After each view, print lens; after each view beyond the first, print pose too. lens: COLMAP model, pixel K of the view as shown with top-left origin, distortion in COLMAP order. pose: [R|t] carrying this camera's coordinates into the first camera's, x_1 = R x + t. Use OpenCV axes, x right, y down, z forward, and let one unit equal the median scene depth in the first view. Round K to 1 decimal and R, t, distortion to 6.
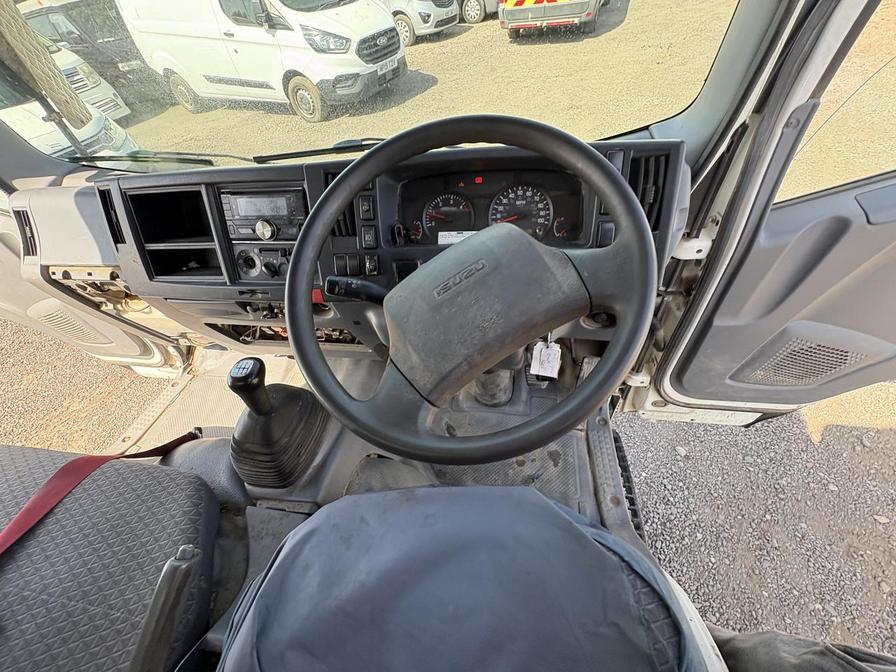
lens RADIAL K [[358.2, 0, 449.6], [0, 358.2, 335.5], [0, 0, 1]] dist [0.001459, 0.000371]
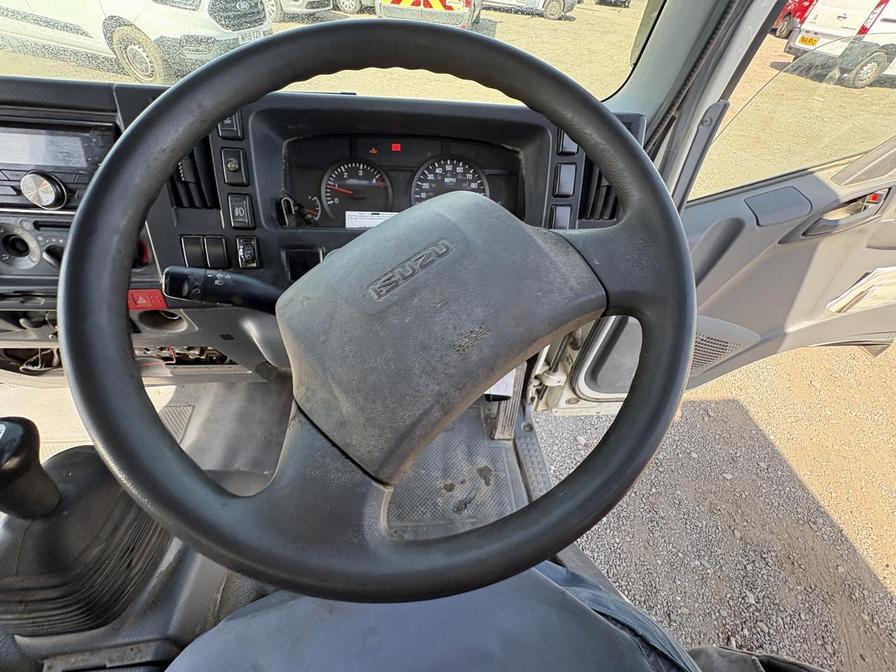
lens RADIAL K [[358.2, 0, 450.2], [0, 358.2, 337.5], [0, 0, 1]] dist [0.001459, 0.000371]
pose [[0.953448, -0.047667, 0.297765, -0.058917], [0.046804, 0.998854, 0.010030, -0.024590], [-0.297902, 0.004374, 0.954587, 0.228129]]
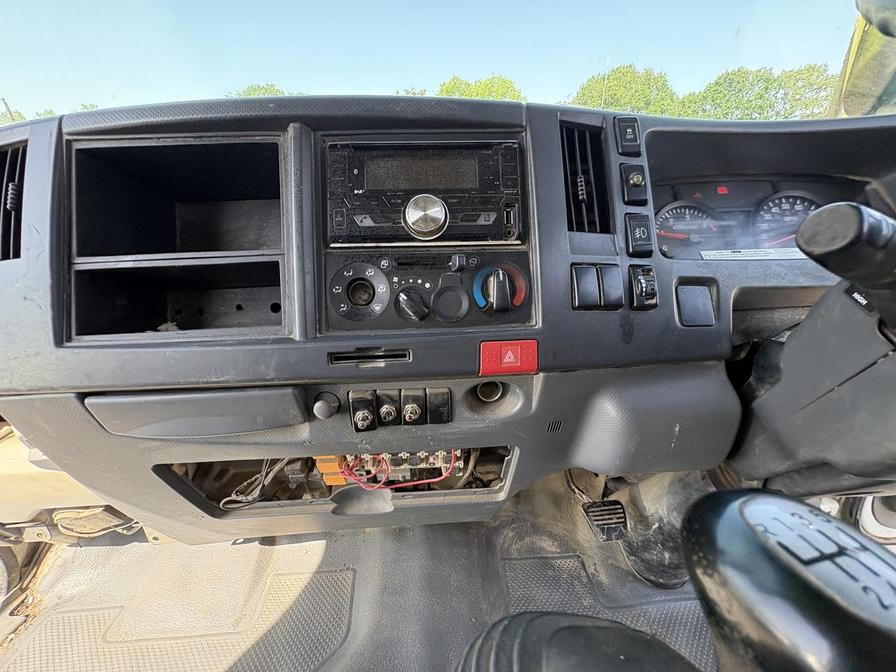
lens RADIAL K [[358.2, 0, 448.2], [0, 358.2, 336.9], [0, 0, 1]] dist [0.001459, 0.000371]
pose [[0.970095, 0.002854, 0.242707, -0.587604], [0.096622, 0.912749, -0.396929, 0.037261], [-0.222664, 0.408510, 0.885178, 0.633672]]
